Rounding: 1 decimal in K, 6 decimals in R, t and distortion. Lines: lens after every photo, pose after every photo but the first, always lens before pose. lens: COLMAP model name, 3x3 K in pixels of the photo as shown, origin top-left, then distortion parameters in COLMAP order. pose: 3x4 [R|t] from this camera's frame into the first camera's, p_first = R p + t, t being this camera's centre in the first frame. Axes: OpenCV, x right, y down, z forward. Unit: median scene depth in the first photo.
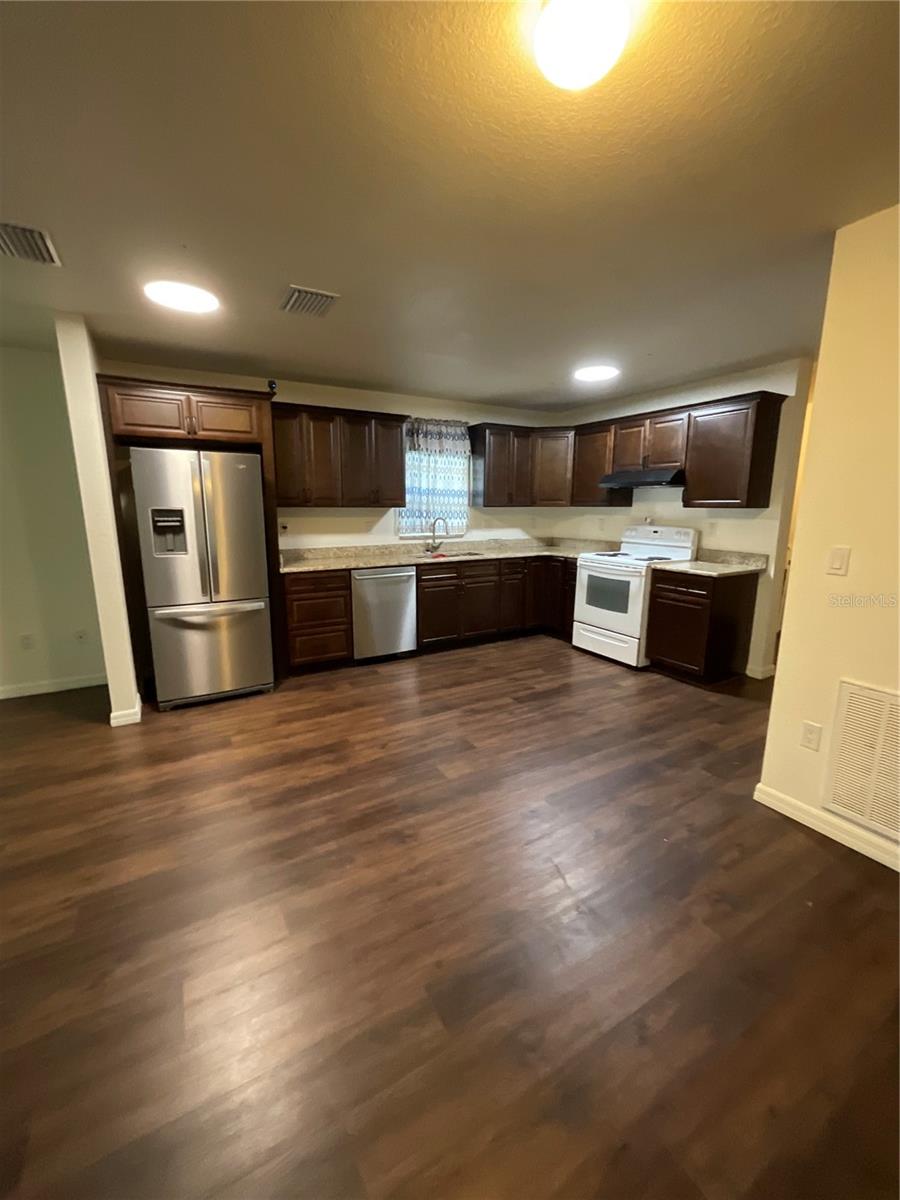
lens RADIAL K [[486.4, 0, 451.0], [0, 486.4, 601.4], [0, 0, 1]] dist [0.006413, -0.003147]
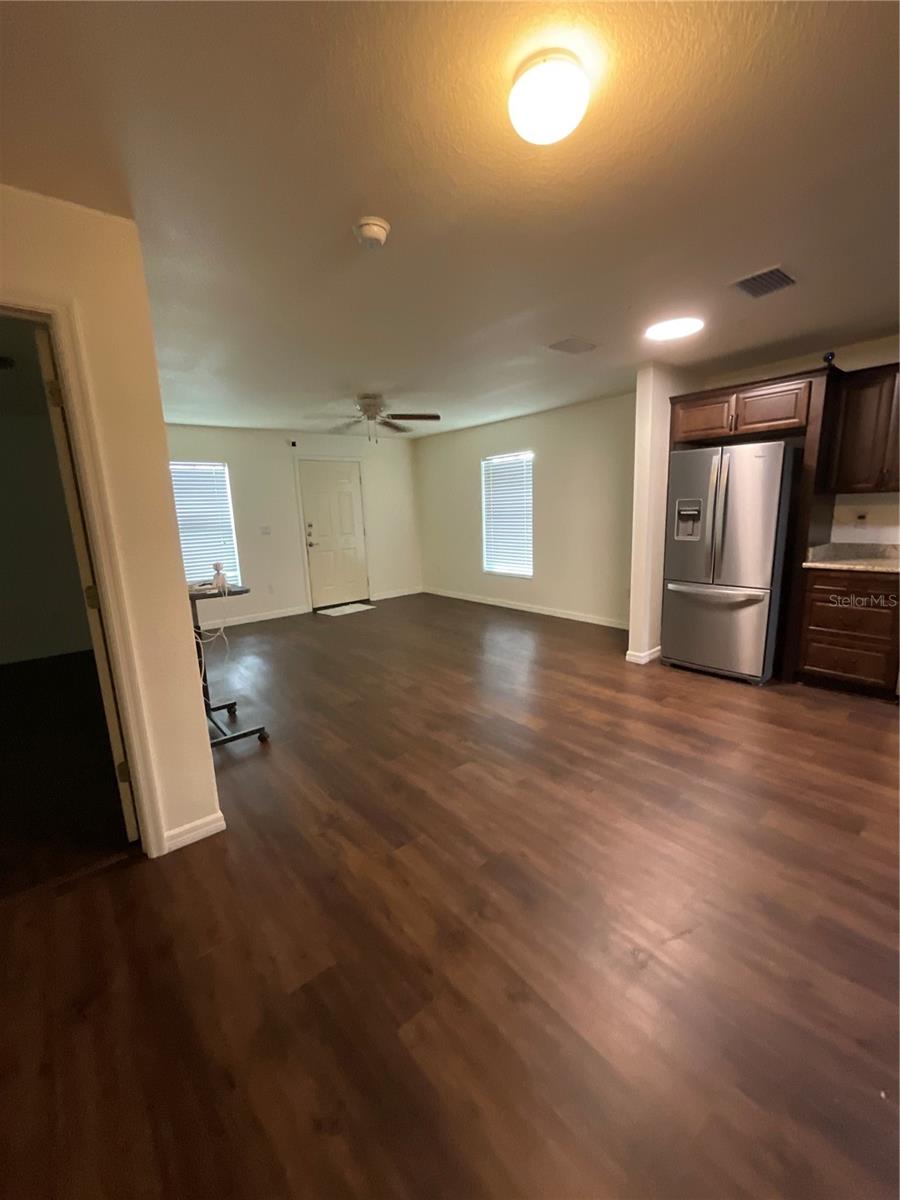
lens RADIAL K [[486.4, 0, 446.4], [0, 486.4, 599.7], [0, 0, 1]] dist [0.006413, -0.003147]
pose [[0.158670, 0.176769, -0.971379, 0.510186], [-0.154797, 0.976129, 0.152348, -0.039845], [0.975121, 0.126194, 0.182246, 0.223771]]
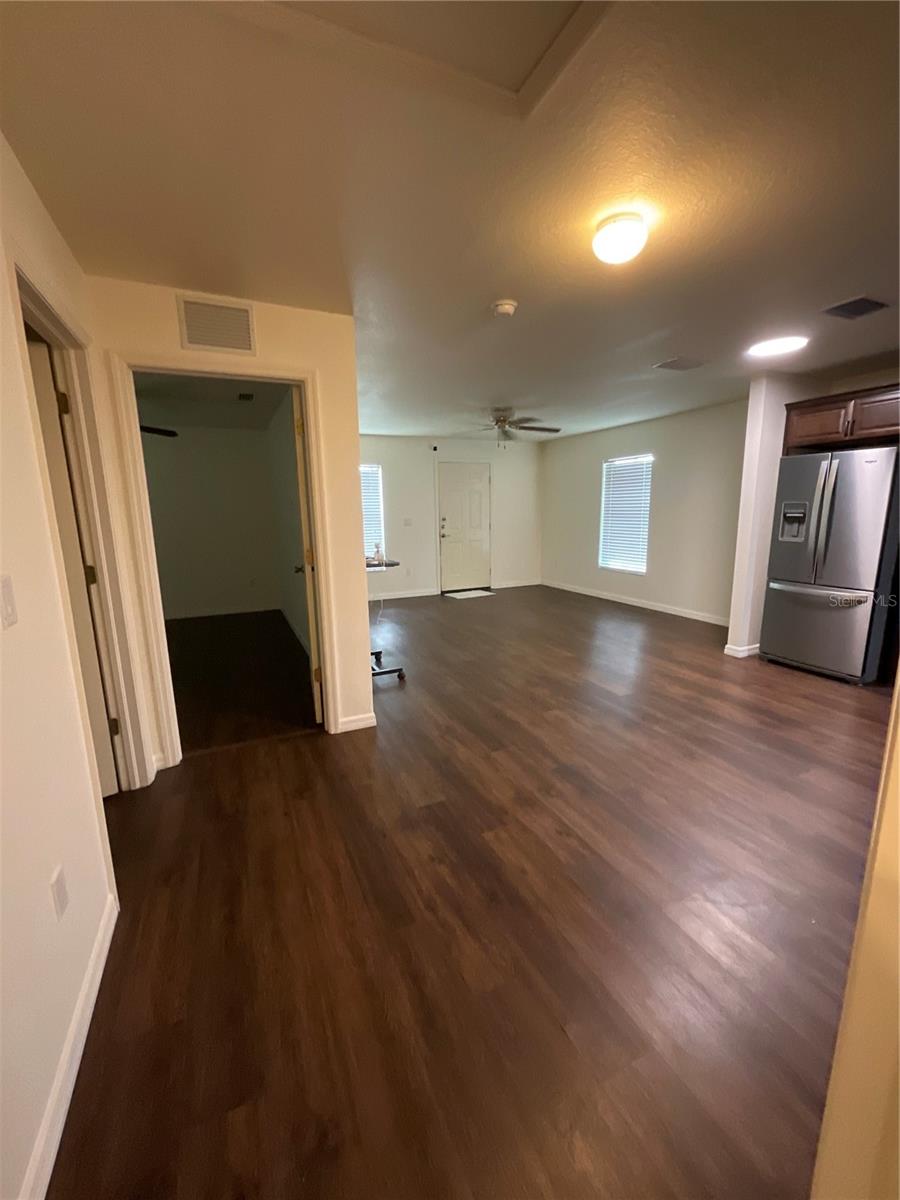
lens RADIAL K [[486.4, 0, 452.0], [0, 486.4, 602.8], [0, 0, 1]] dist [0.006413, -0.003147]
pose [[-0.090092, 0.188166, -0.977996, 0.748233], [-0.178852, 0.962969, 0.201750, -0.035846], [0.979743, 0.193093, -0.053102, 0.239965]]
